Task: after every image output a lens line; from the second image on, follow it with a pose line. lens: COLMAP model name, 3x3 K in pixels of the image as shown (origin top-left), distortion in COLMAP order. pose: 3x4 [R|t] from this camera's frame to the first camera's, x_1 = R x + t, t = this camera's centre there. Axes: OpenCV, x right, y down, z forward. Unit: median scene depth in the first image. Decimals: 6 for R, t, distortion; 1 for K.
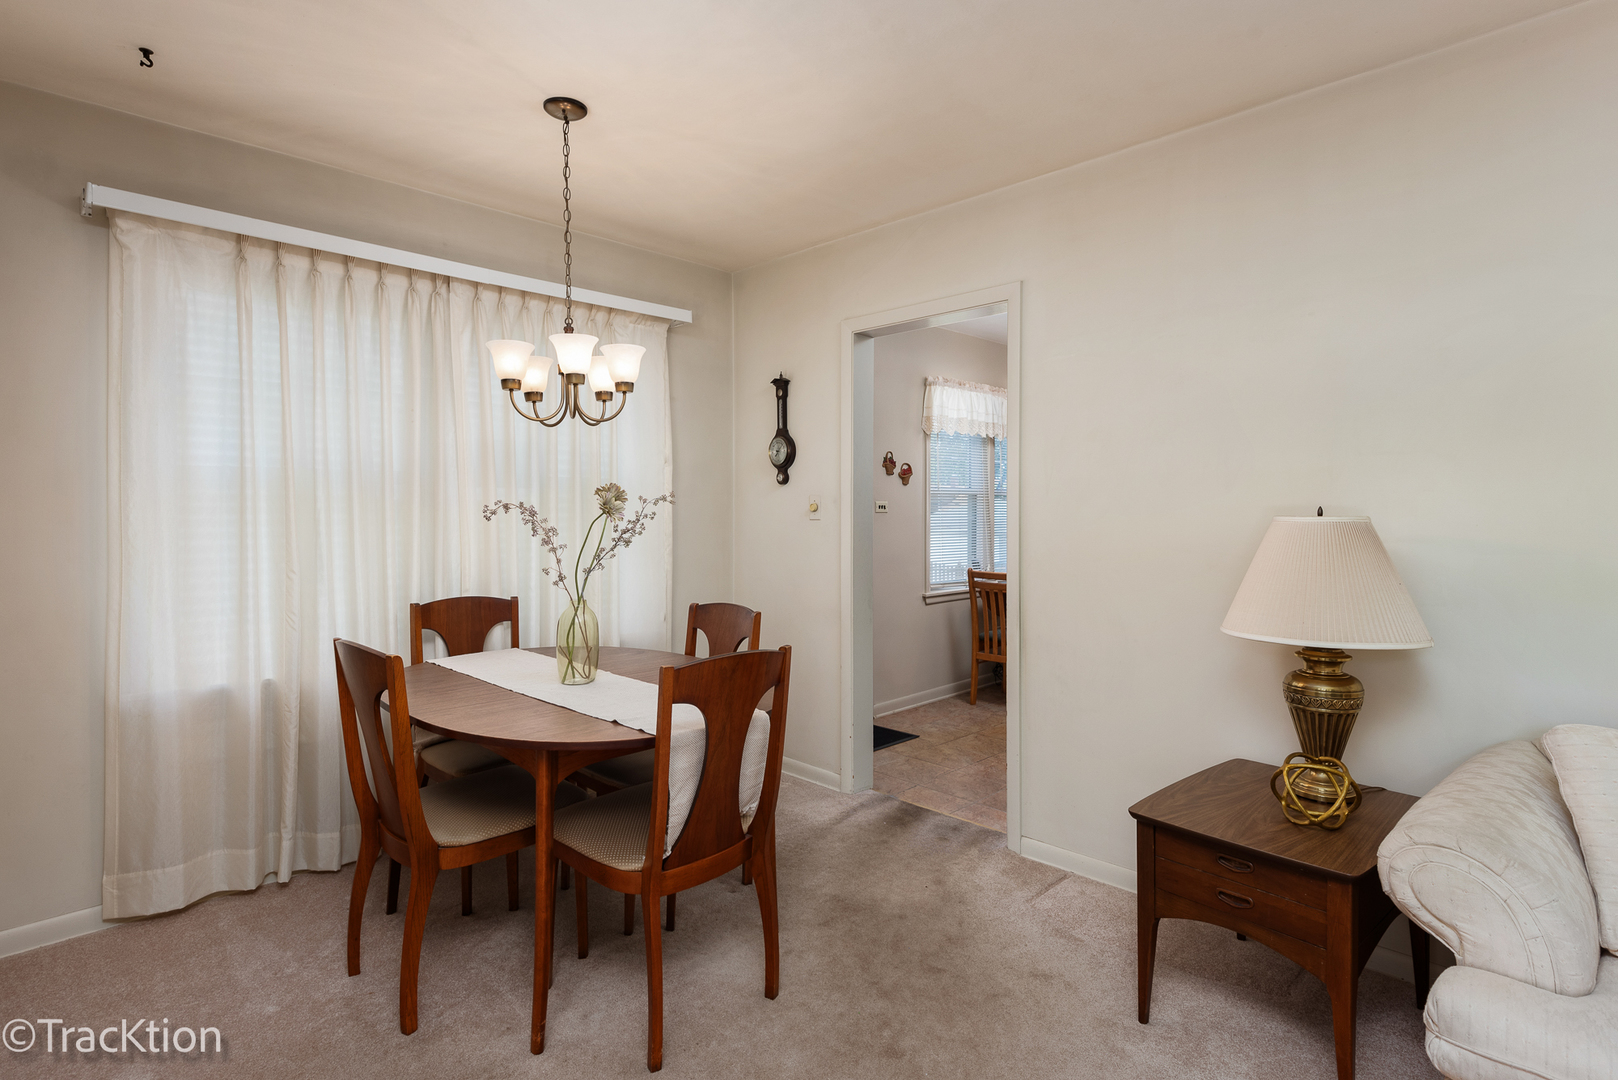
lens RADIAL K [[831.0, 0, 809.4], [0, 831.0, 530.9], [0, 0, 1]] dist [0.029661, -0.003005]
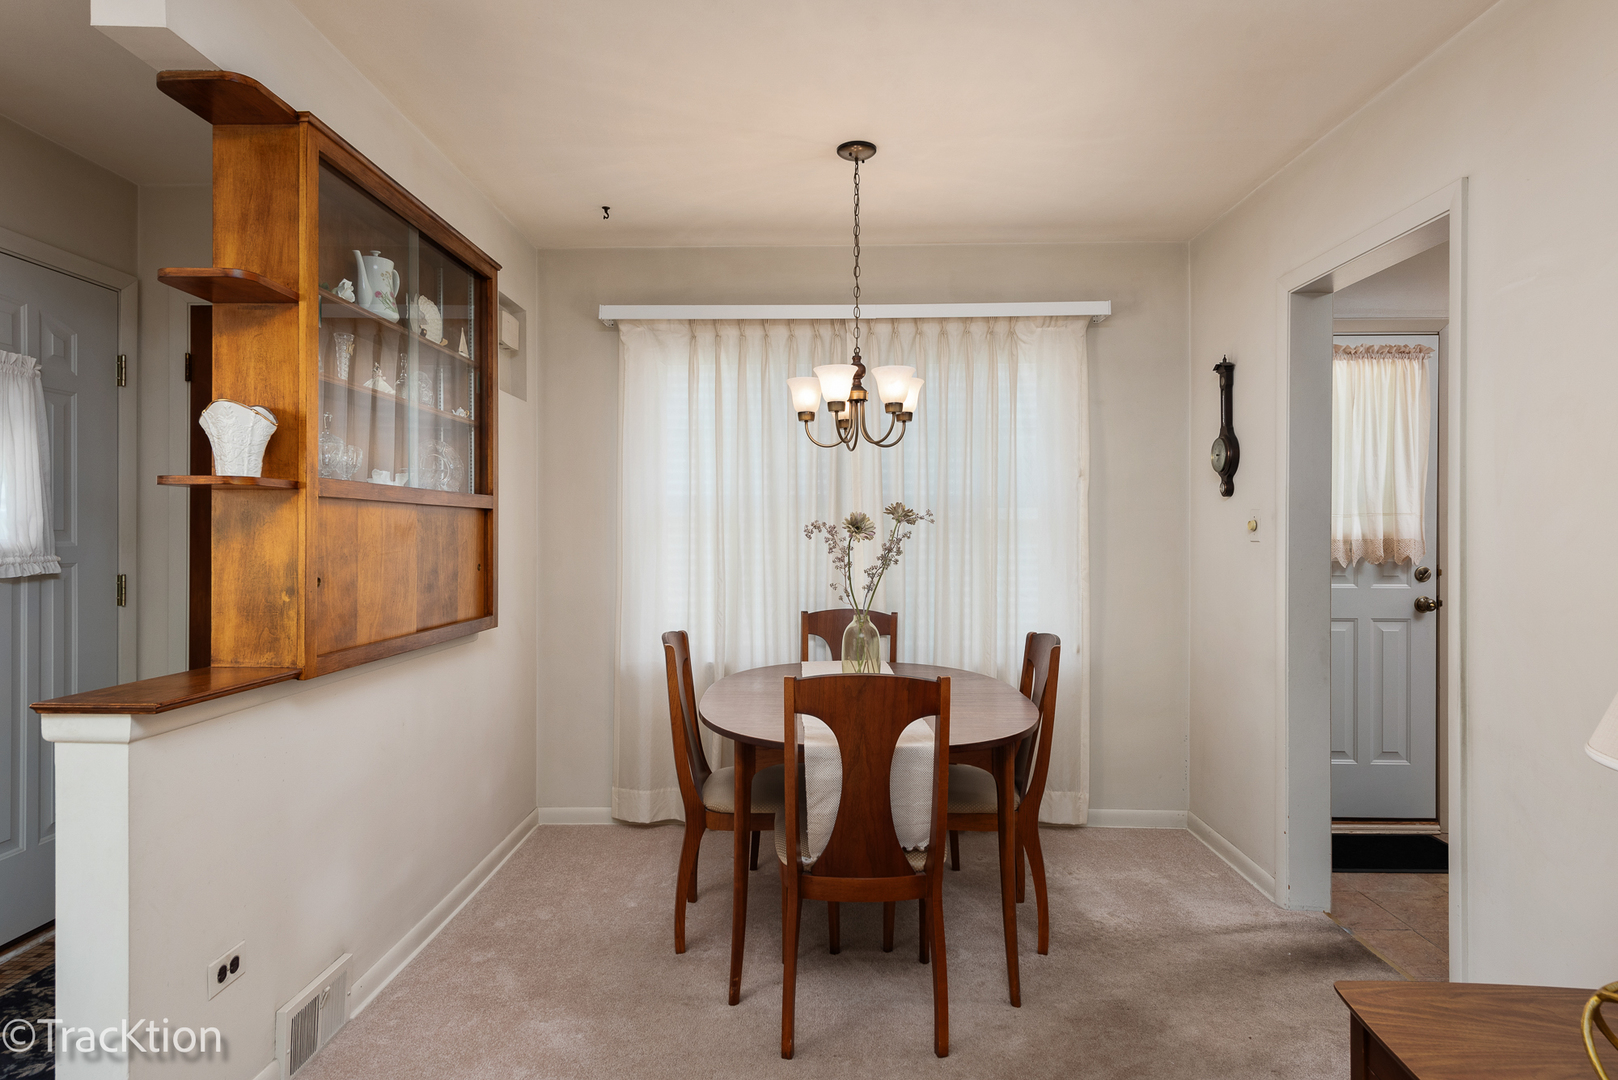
lens RADIAL K [[931.4, 0, 809.4], [0, 931.4, 536.1], [0, 0, 1]] dist [0.037631, 0.000636]
pose [[0.694073, 0.005211, -0.719886, 0.483440], [-0.016316, 0.999831, -0.008494, -0.005241], [0.719720, 0.017641, 0.694041, 0.132378]]
